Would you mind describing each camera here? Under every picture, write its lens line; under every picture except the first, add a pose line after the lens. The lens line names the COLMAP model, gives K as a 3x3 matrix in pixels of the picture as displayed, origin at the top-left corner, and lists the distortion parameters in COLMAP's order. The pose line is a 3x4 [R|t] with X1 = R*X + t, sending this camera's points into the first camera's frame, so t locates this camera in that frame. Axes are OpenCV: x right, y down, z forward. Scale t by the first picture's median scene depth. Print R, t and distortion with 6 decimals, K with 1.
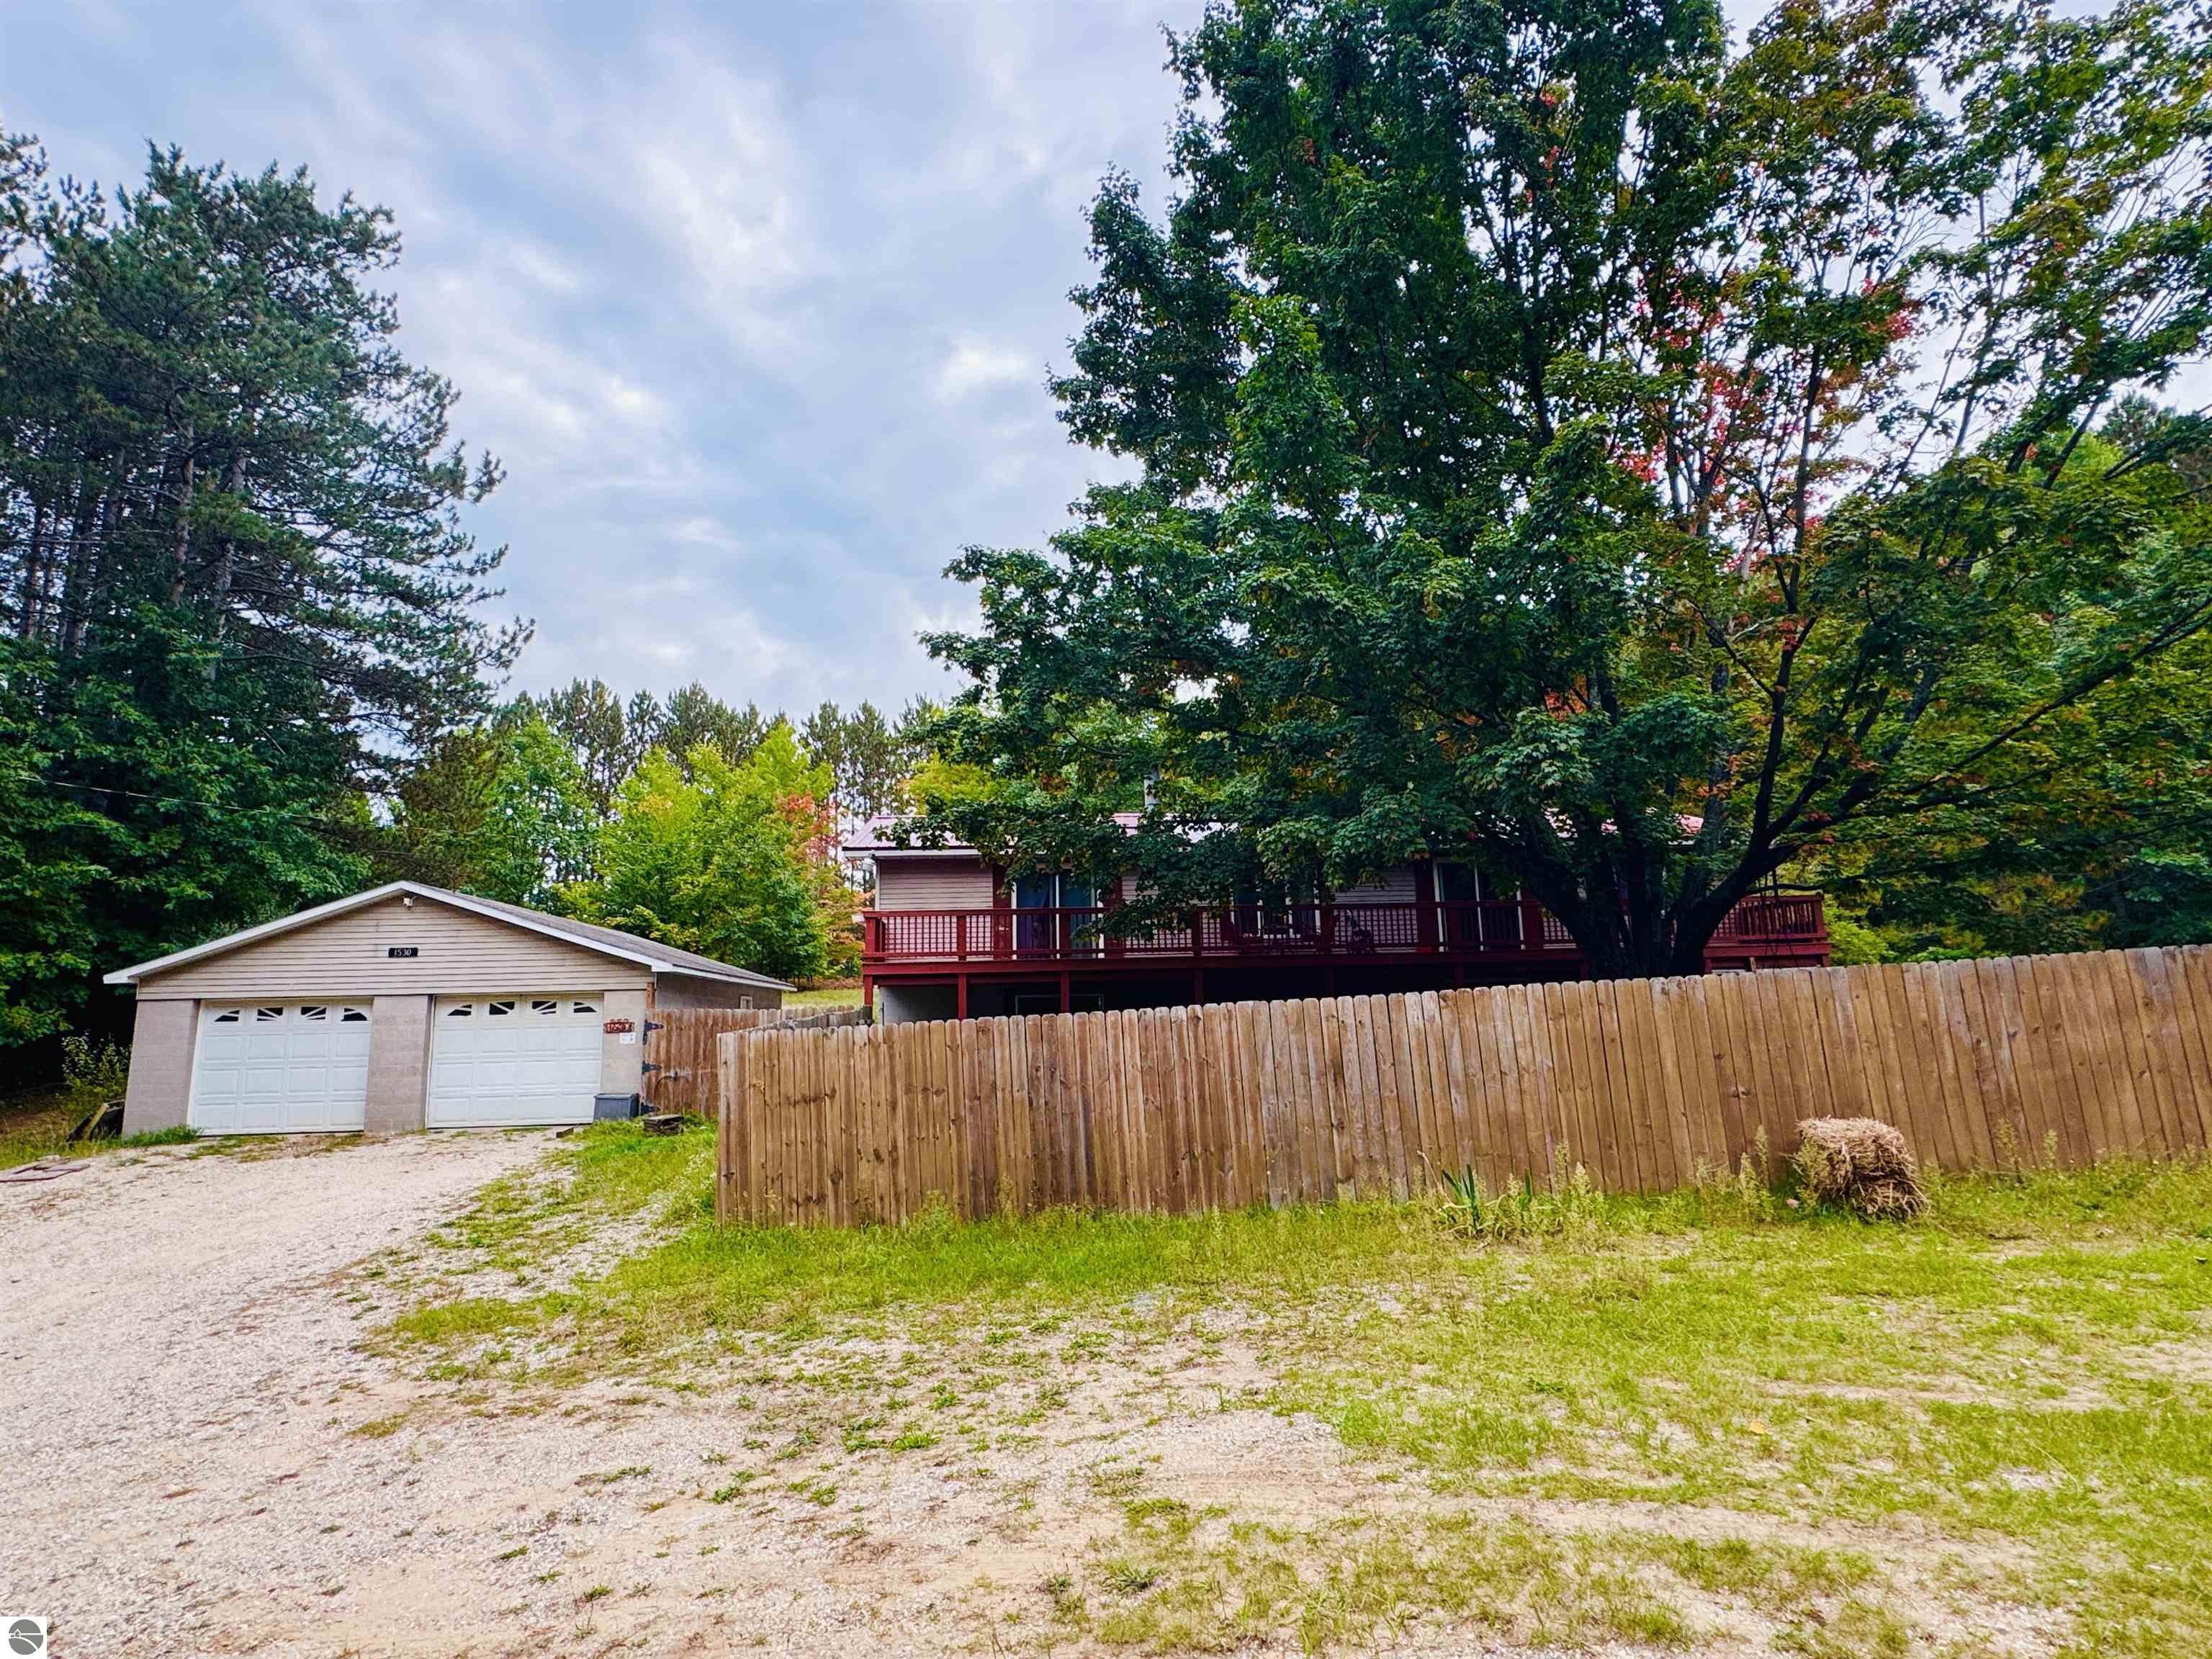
lens RADIAL K [[1105.4, 0, 1101.3], [0, 1105.4, 833.1], [0, 0, 1]] dist [0.016020, -0.011245]
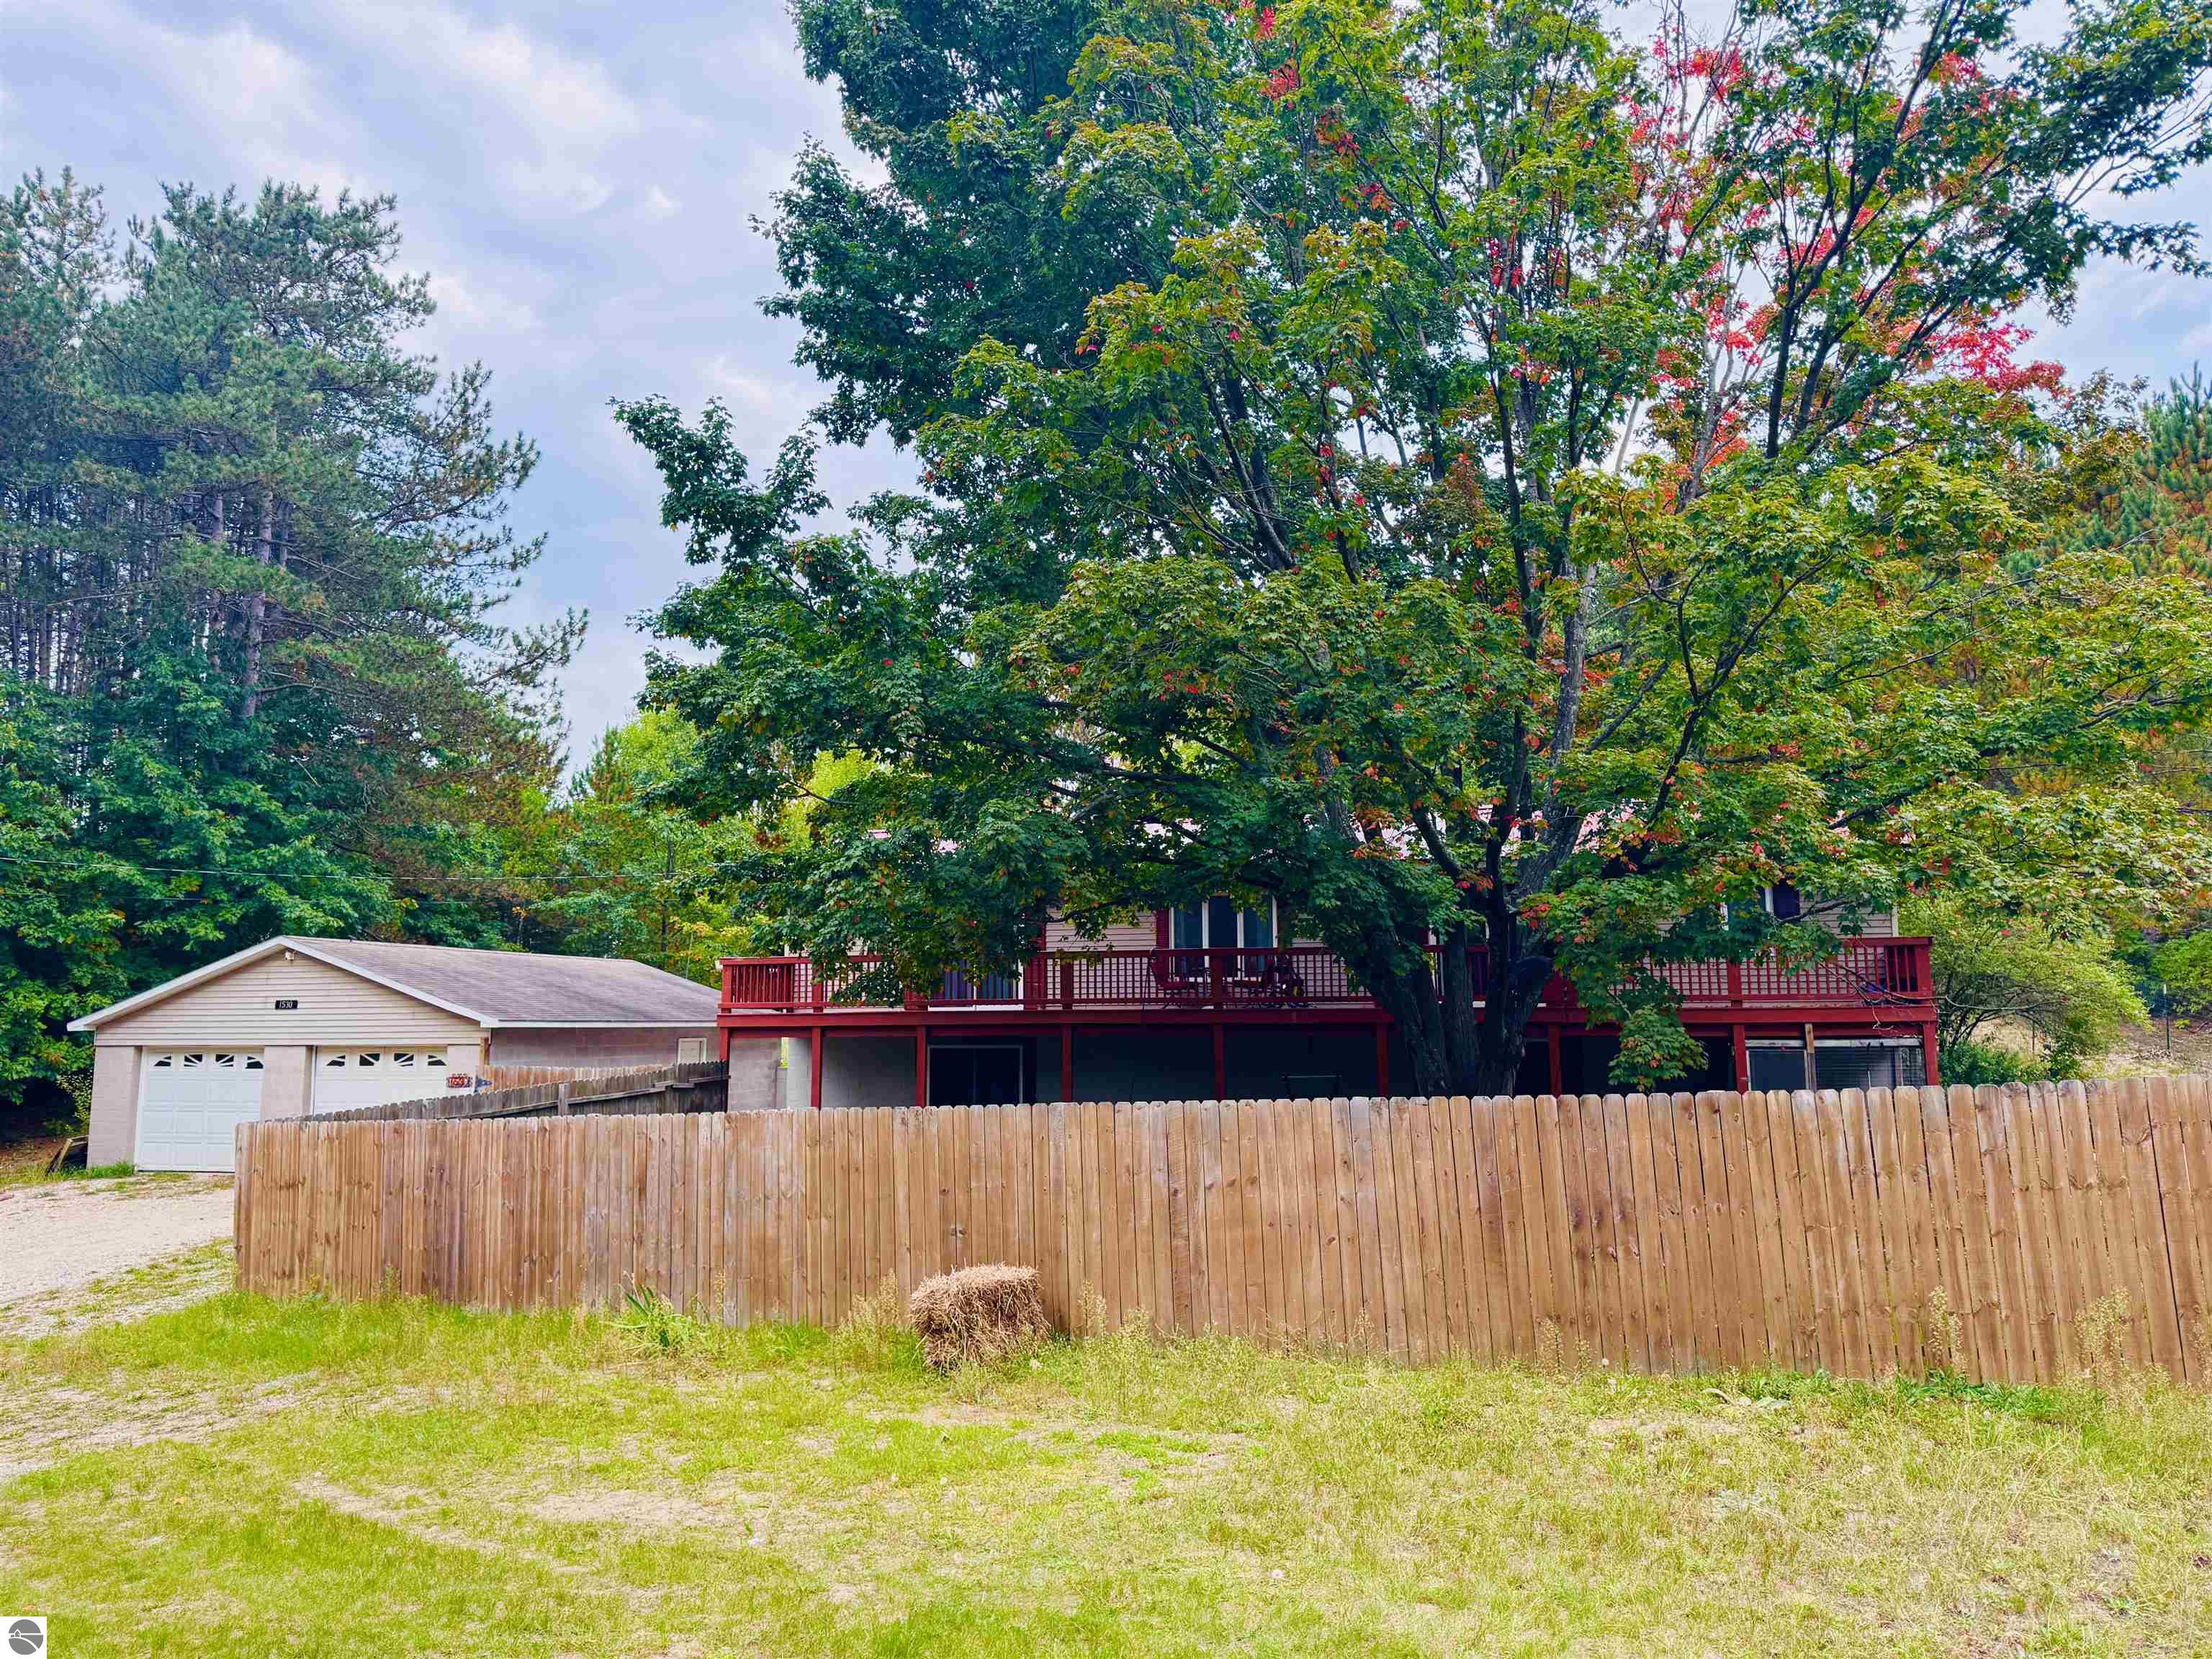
lens RADIAL K [[1535.7, 0, 1106.0], [0, 1535.7, 829.5], [0, 0, 1]] dist [0.059539, -0.055282]
pose [[0.939587, -0.024022, -0.341466, 0.598831], [0.039512, 0.998478, 0.038478, -0.082830], [0.340022, -0.049645, 0.939106, -0.100918]]
